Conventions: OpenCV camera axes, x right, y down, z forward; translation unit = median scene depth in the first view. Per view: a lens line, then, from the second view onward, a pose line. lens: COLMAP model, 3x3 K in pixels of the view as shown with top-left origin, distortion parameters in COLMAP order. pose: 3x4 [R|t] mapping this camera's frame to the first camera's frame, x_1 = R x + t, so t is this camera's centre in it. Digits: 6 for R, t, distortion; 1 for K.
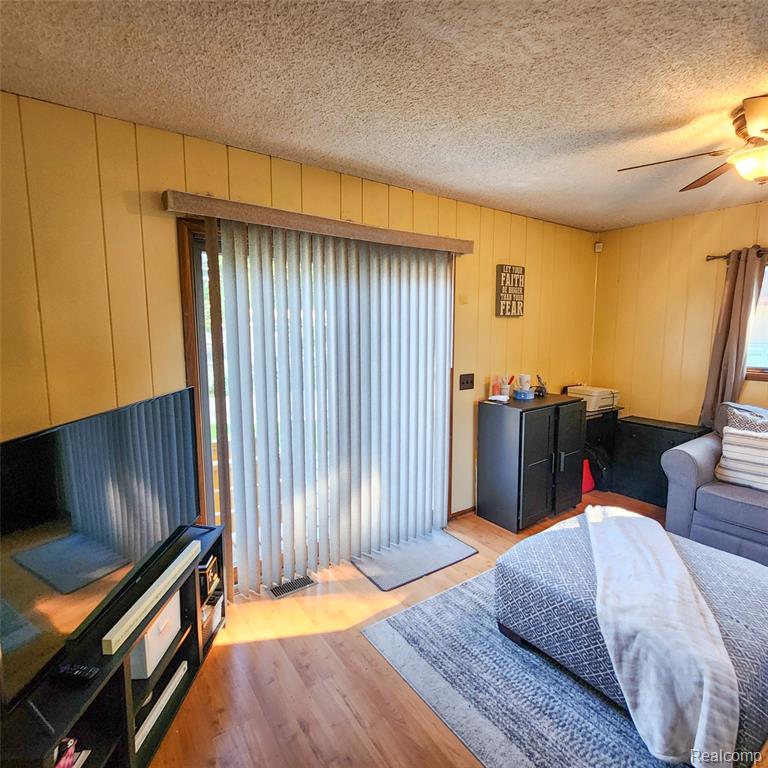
lens RADIAL K [[422.0, 0, 384.0], [0, 422.0, 384.0], [0, 0, 1]] dist [0.001201, 0.000272]
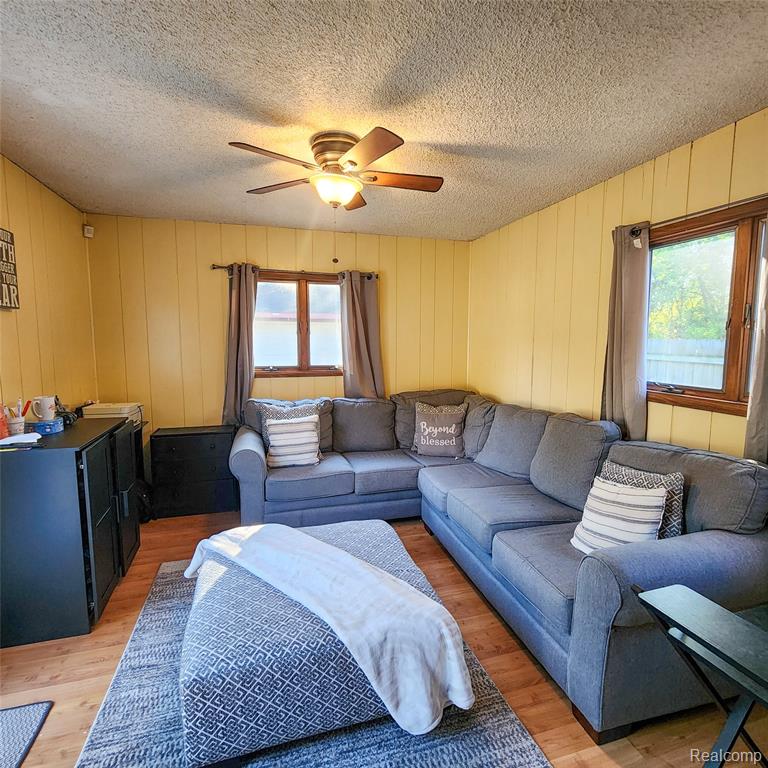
lens RADIAL K [[422.0, 0, 384.0], [0, 422.0, 384.0], [0, 0, 1]] dist [0.001201, 0.000272]
pose [[0.318517, -0.094427, 0.943202, -0.158246], [0.117404, 0.991294, 0.059594, -0.025731], [-0.940618, 0.091754, 0.326831, 0.365200]]
